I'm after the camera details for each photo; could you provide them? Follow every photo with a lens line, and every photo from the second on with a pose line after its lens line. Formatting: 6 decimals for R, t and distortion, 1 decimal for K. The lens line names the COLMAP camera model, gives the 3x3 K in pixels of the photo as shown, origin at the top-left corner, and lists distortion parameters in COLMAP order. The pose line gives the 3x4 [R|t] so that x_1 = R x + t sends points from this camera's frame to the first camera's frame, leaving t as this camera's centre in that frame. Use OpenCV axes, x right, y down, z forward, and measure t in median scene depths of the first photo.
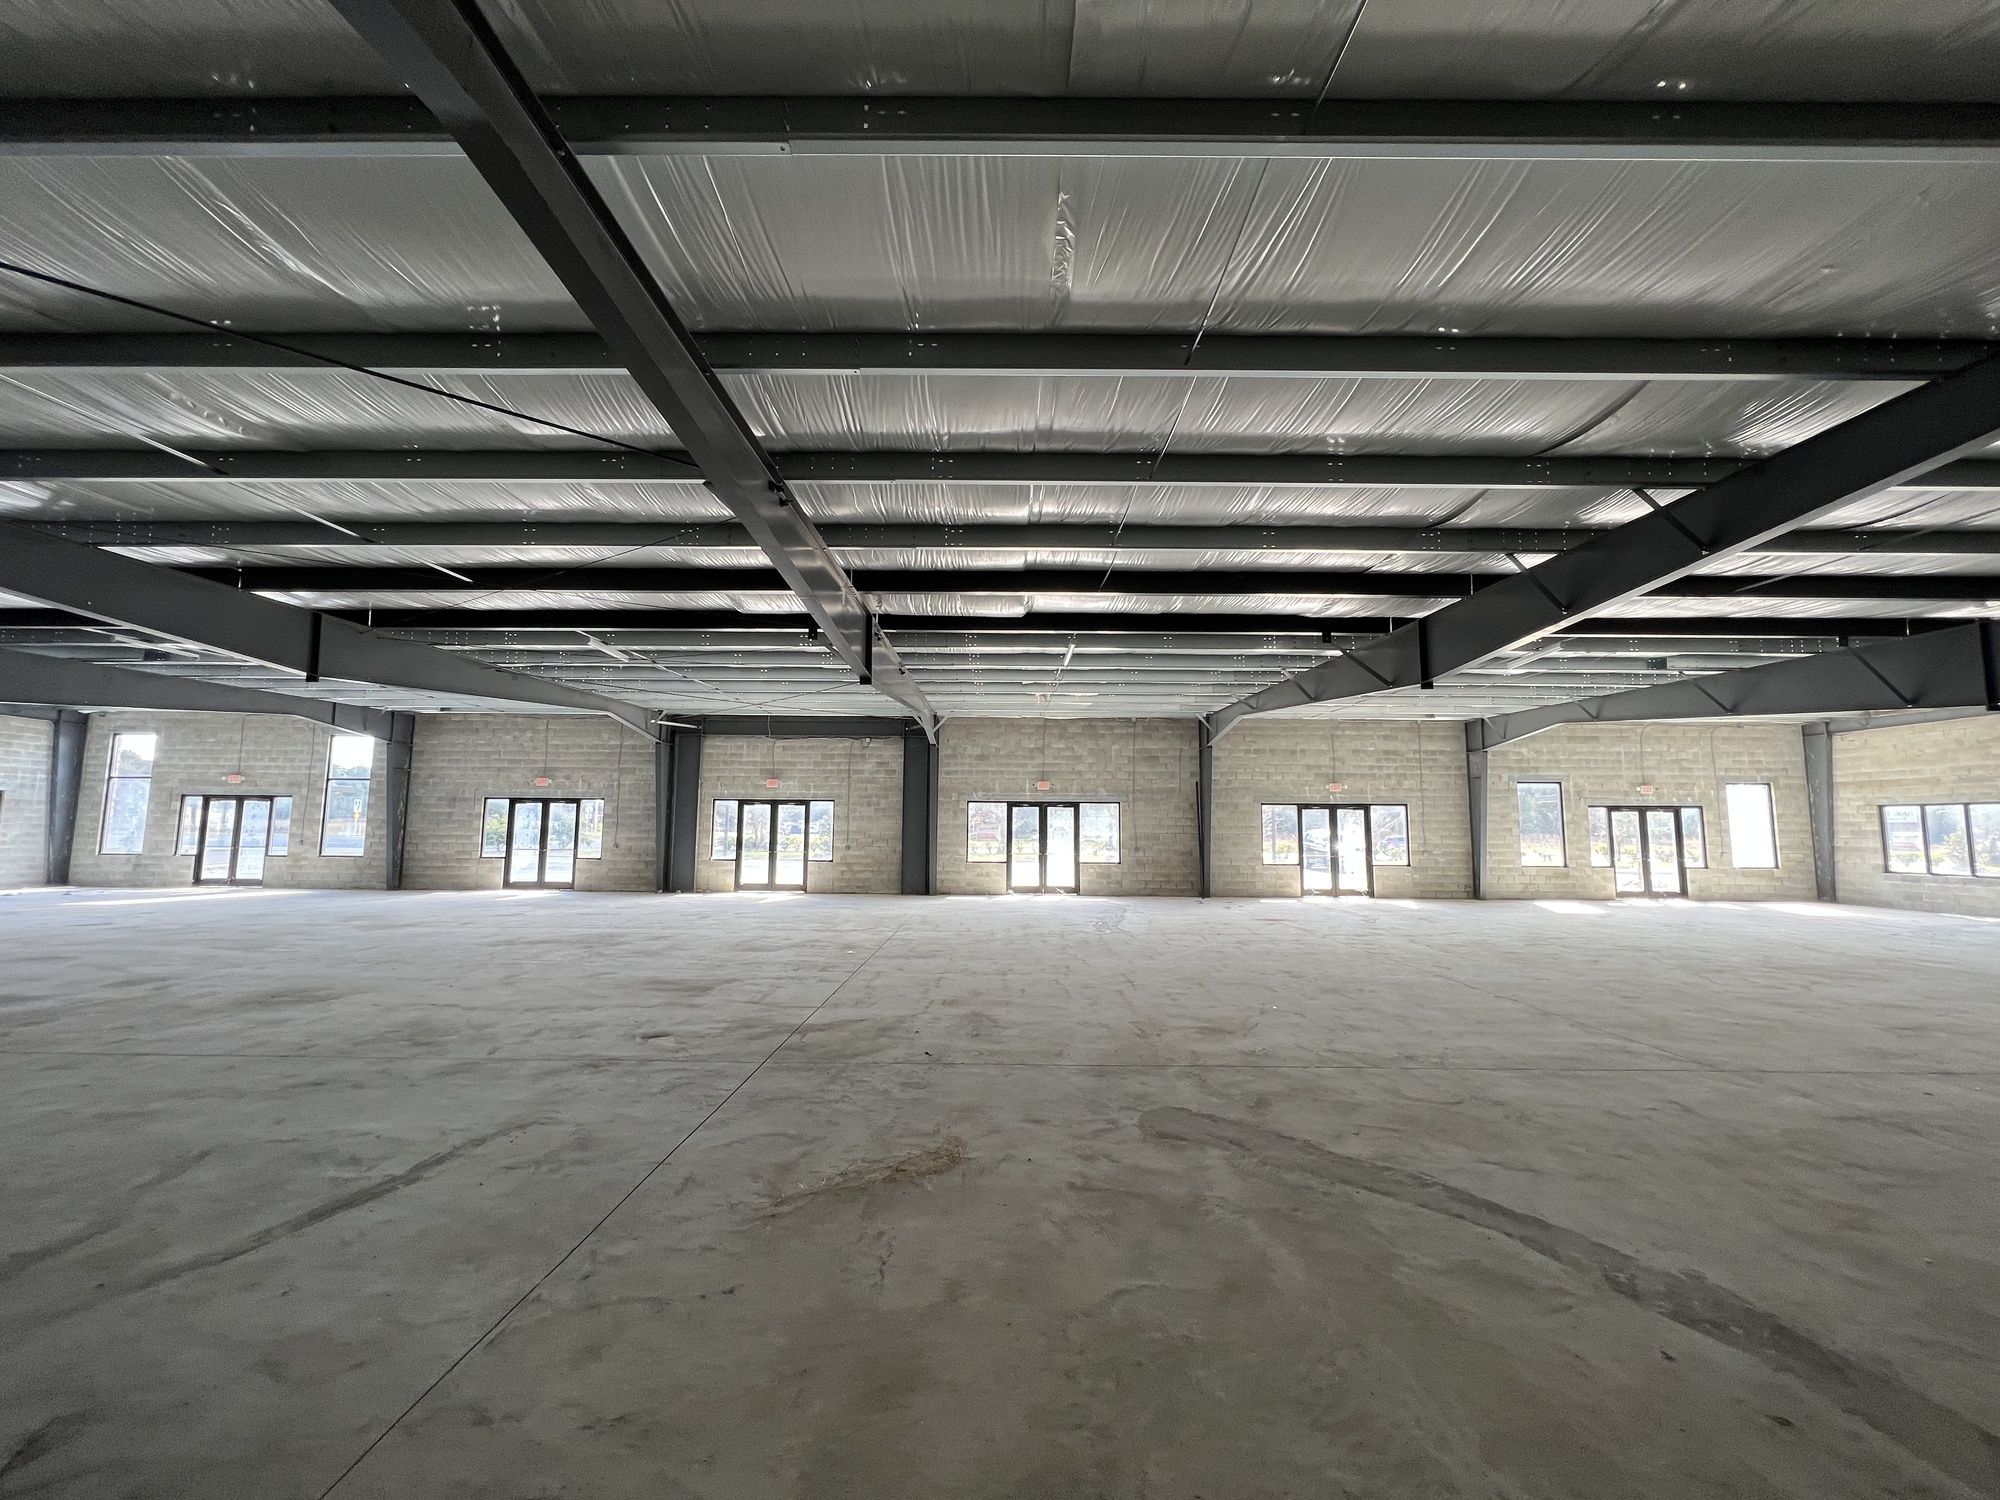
lens RADIAL K [[809.9, 0, 1026.4], [0, 809.9, 802.5], [0, 0, 1]] dist [0.000118, -0.001018]
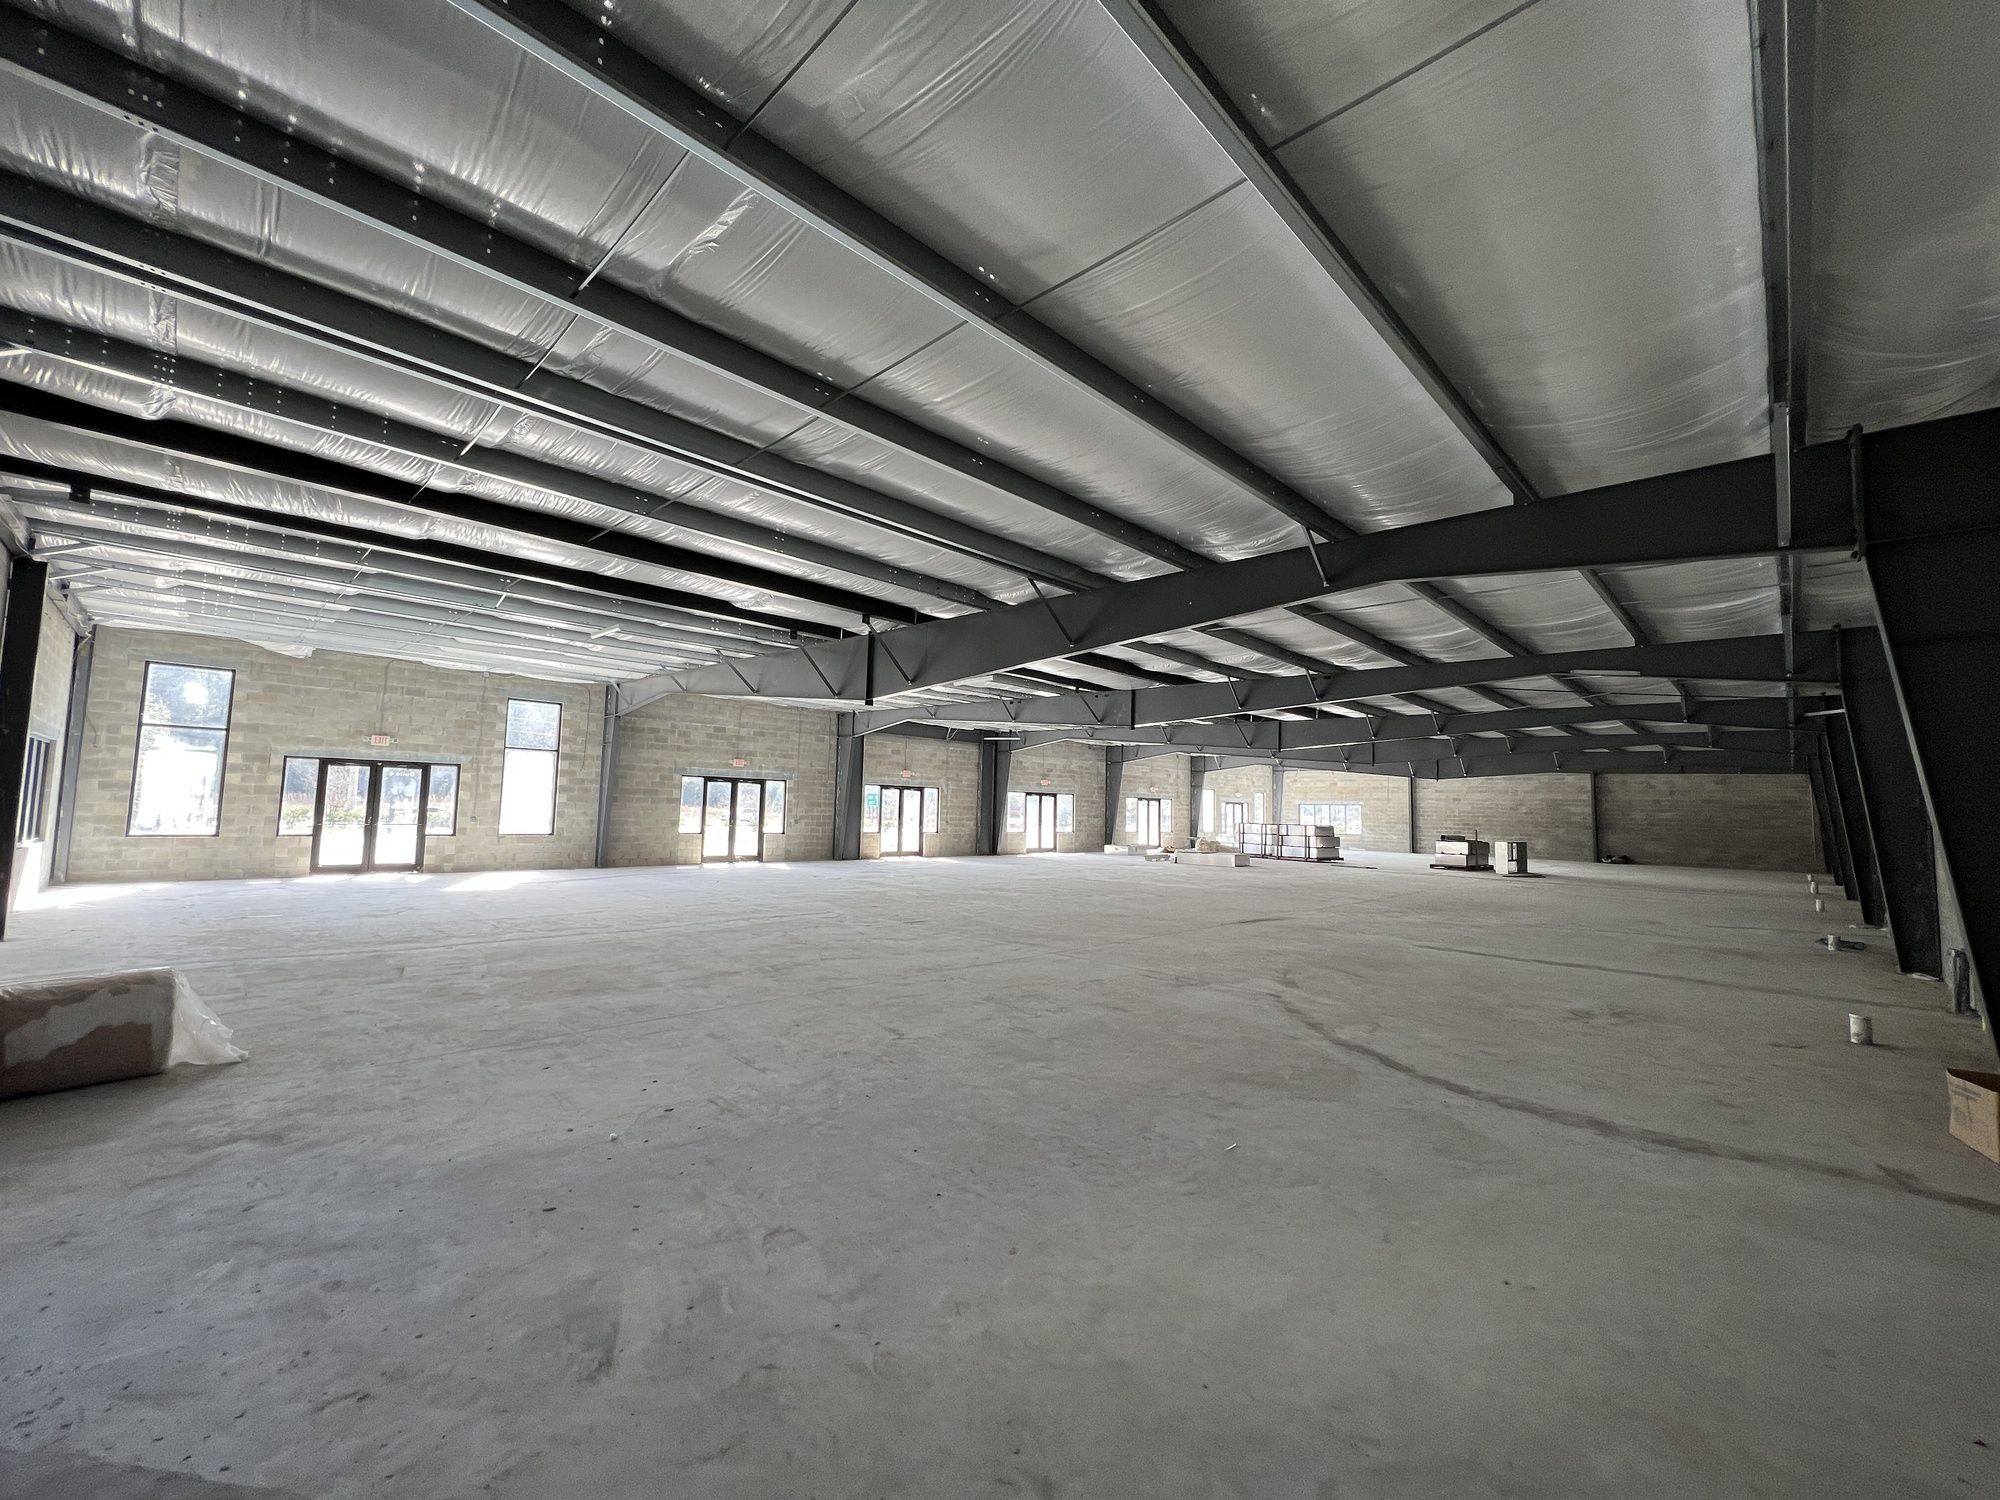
lens RADIAL K [[812.9, 0, 997.3], [0, 812.9, 750.9], [0, 0, 1]] dist [-0.002317, 0.000796]
pose [[0.693443, 0.061000, 0.717924, -1.128540], [-0.041880, 0.998138, -0.044356, -0.008116], [-0.719293, 0.000692, 0.694707, 0.004678]]
